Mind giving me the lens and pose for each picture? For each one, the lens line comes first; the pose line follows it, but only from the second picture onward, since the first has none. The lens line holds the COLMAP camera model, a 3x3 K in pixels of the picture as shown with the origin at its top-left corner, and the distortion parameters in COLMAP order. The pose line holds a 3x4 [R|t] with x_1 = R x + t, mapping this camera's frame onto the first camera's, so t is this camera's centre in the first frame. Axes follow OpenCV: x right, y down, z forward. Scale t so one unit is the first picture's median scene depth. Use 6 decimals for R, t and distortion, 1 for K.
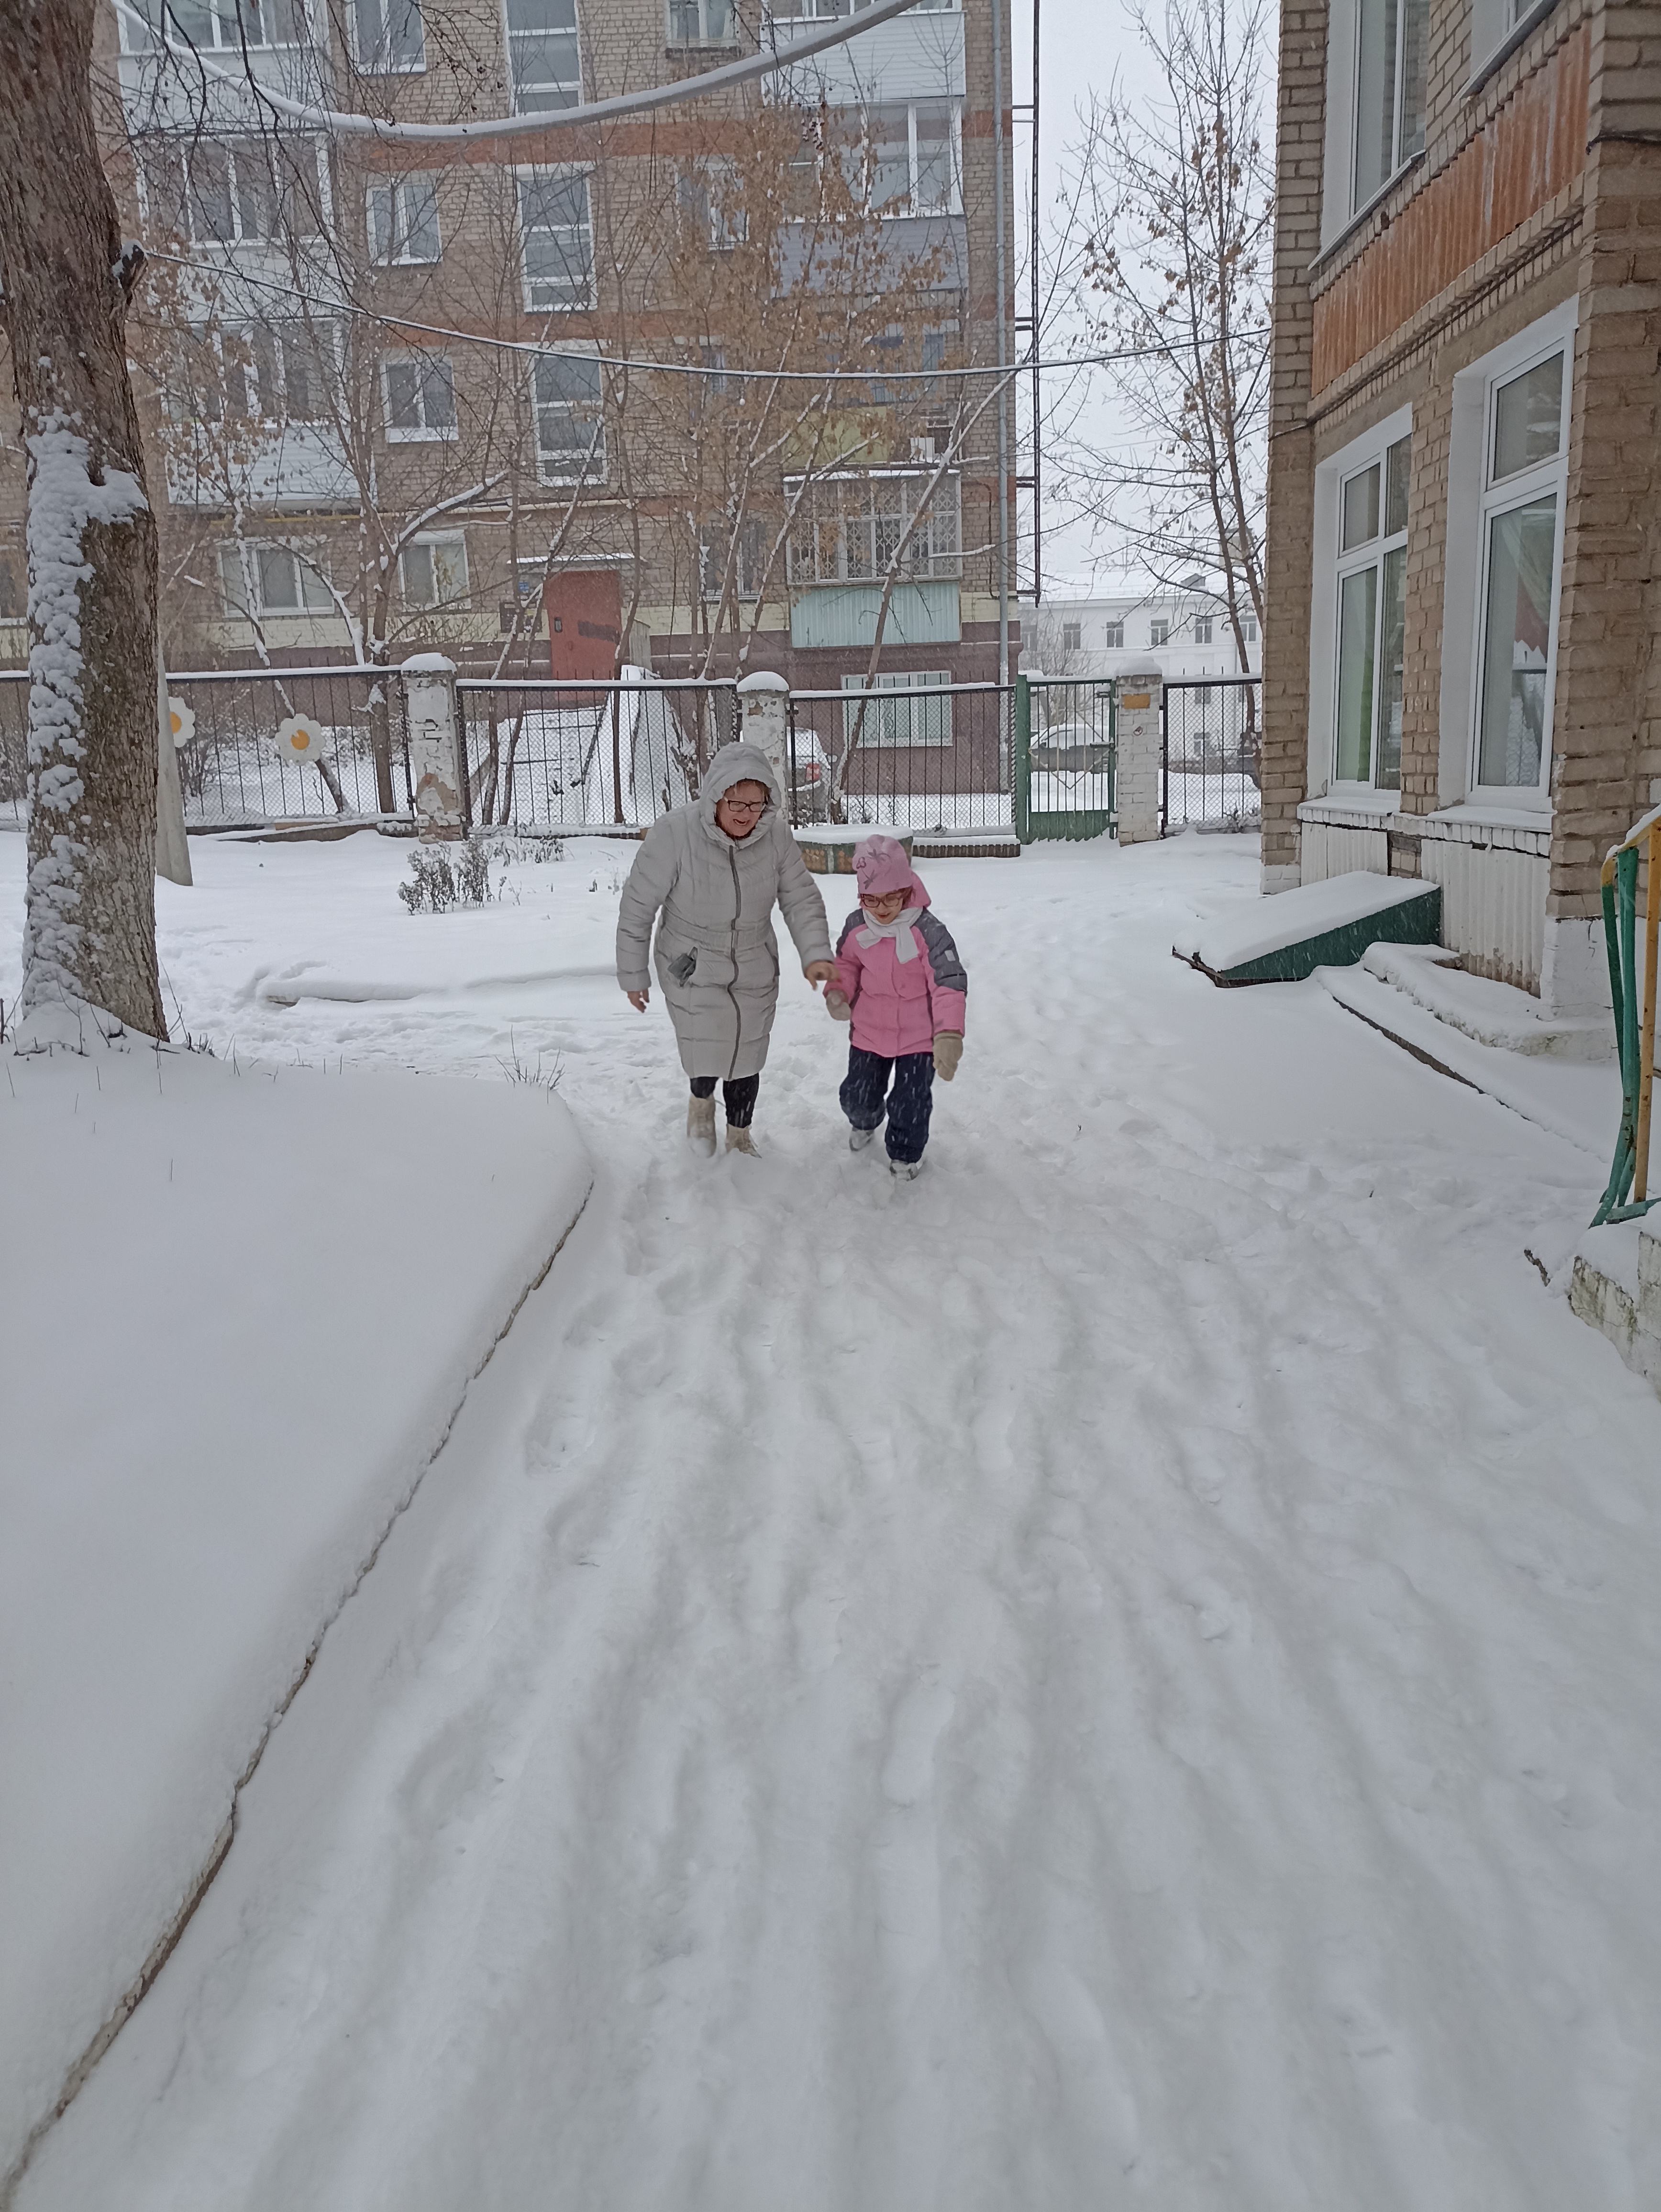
lens RADIAL K [[1613.2, 0, 823.2], [0, 1613.2, 1106.0], [0, 0, 1]] dist [0.056203, -0.062131]
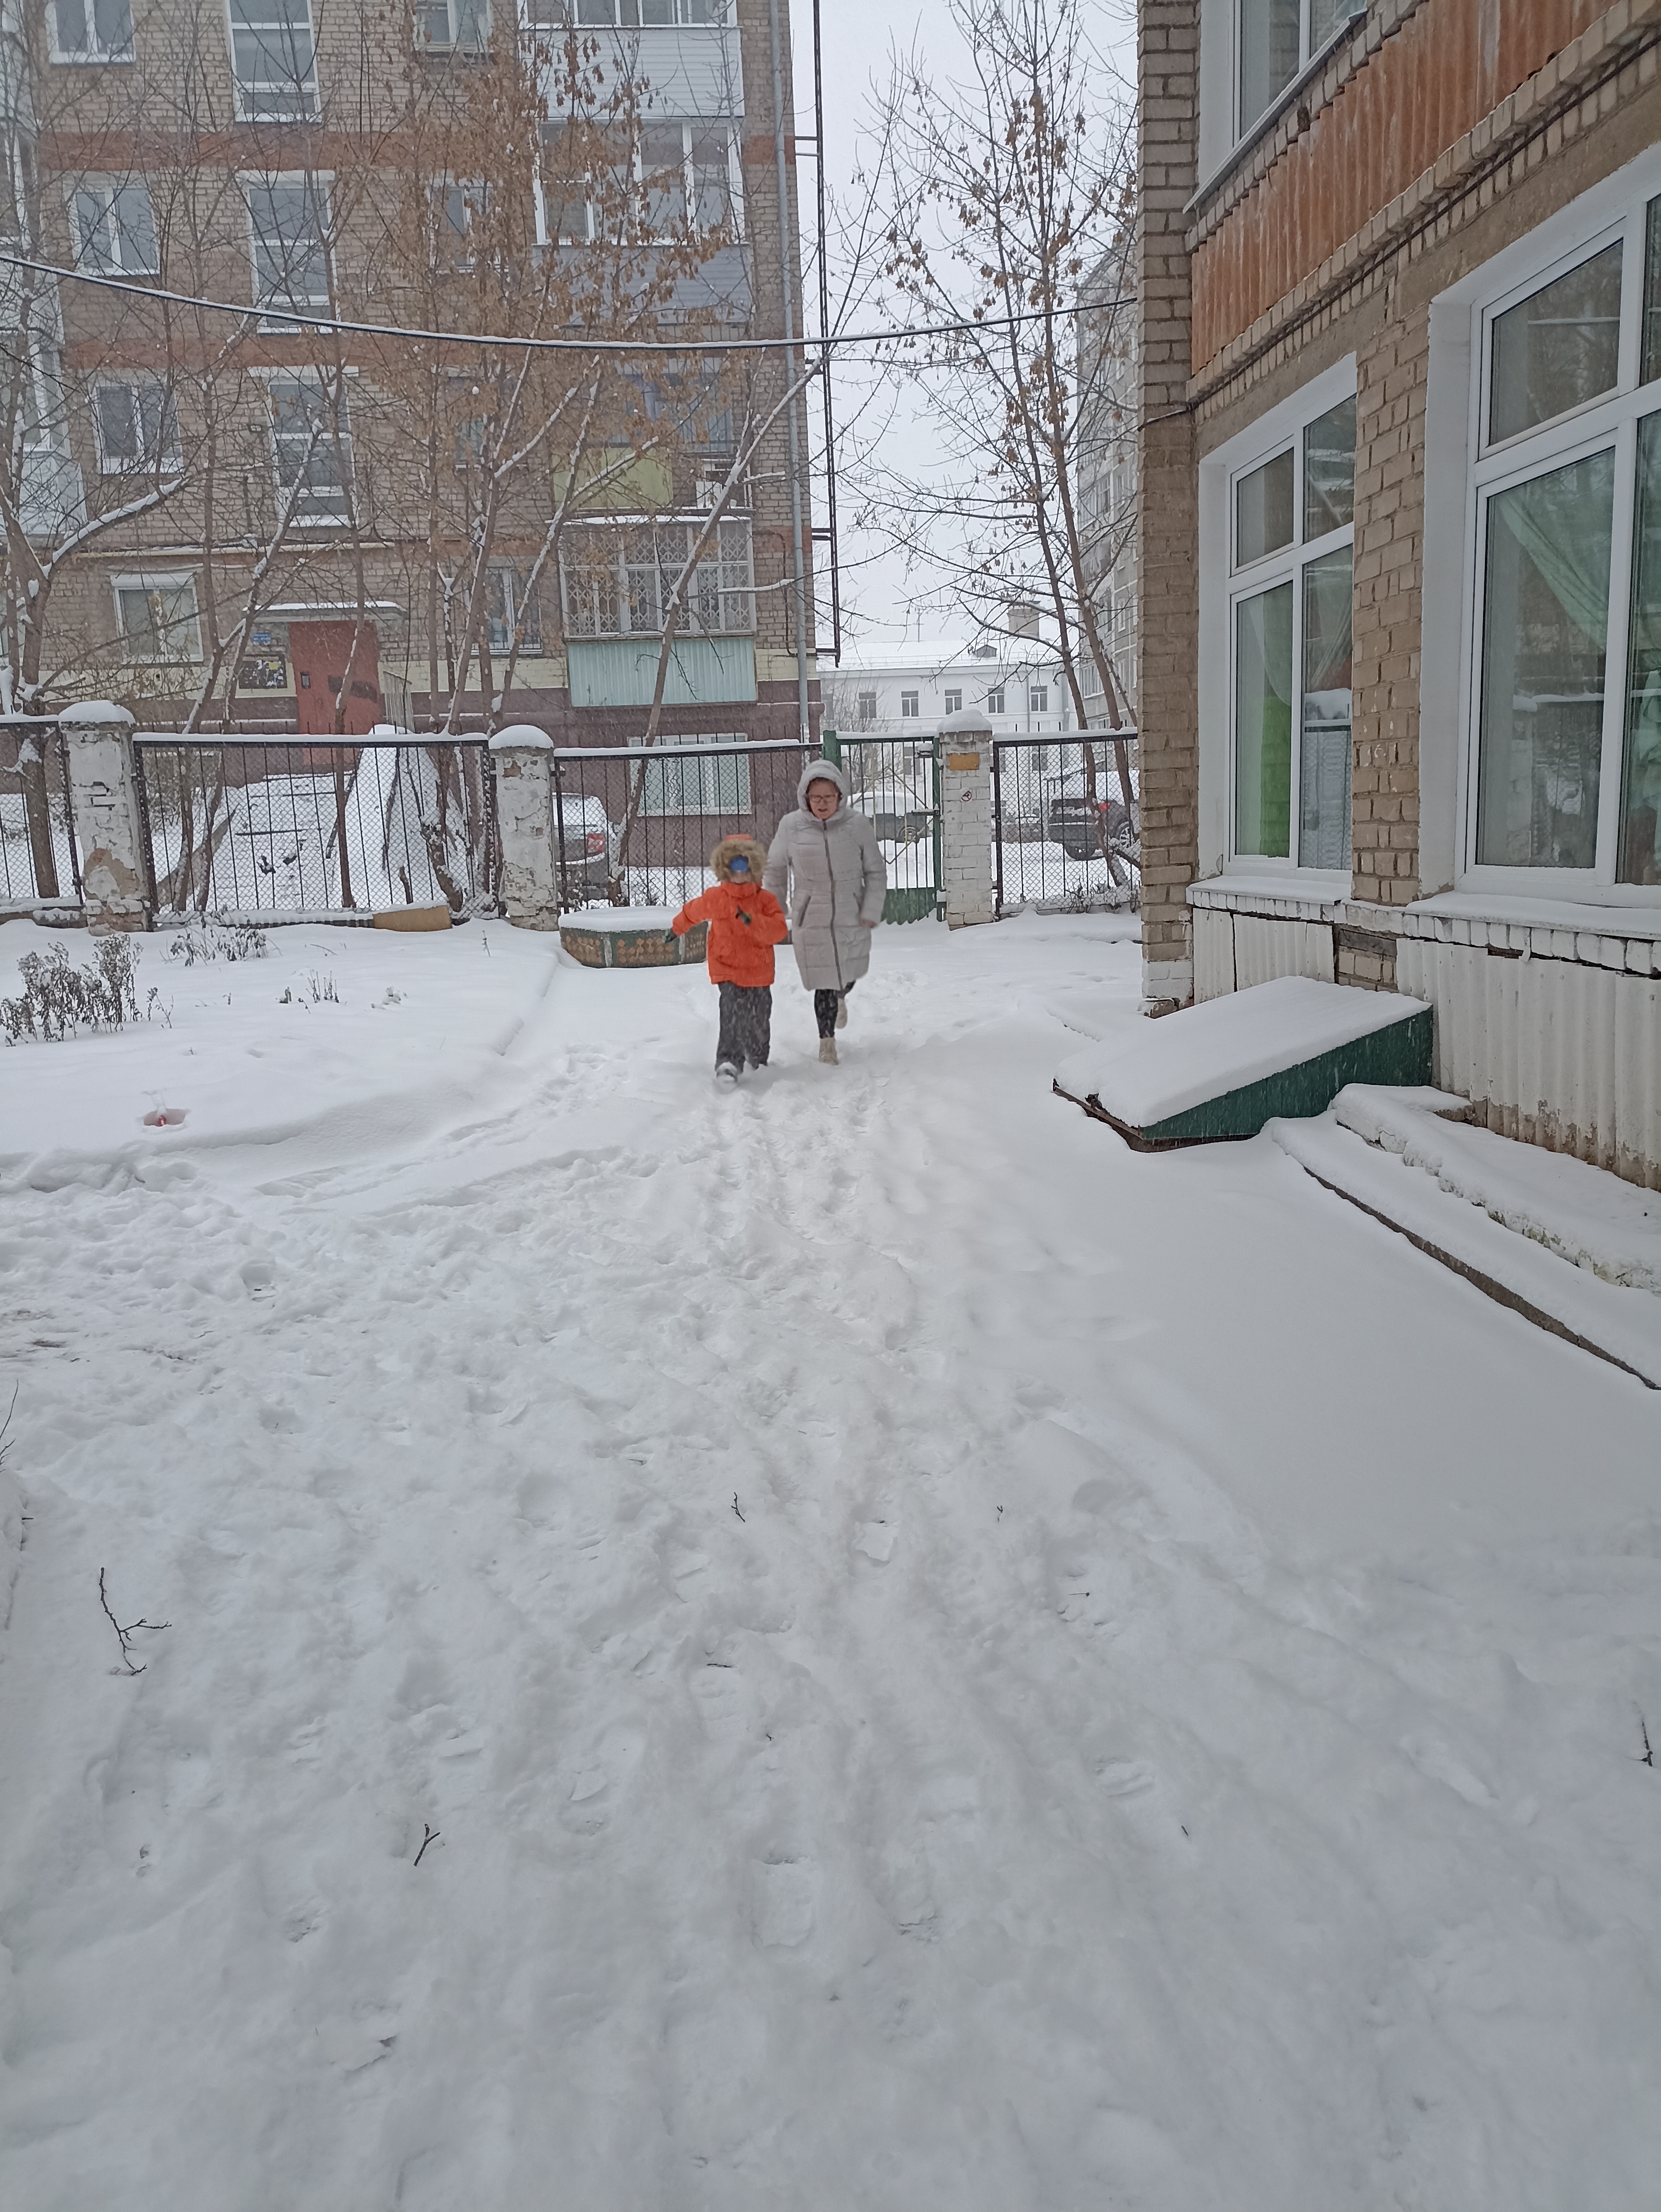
lens RADIAL K [[1613.2, 0, 823.2], [0, 1613.2, 1106.0], [0, 0, 1]] dist [0.056203, -0.062131]
pose [[0.992648, -0.024898, 0.118450, 0.013689], [0.029681, 0.998806, -0.038789, -0.037264], [-0.117343, 0.042020, 0.992202, 0.169327]]
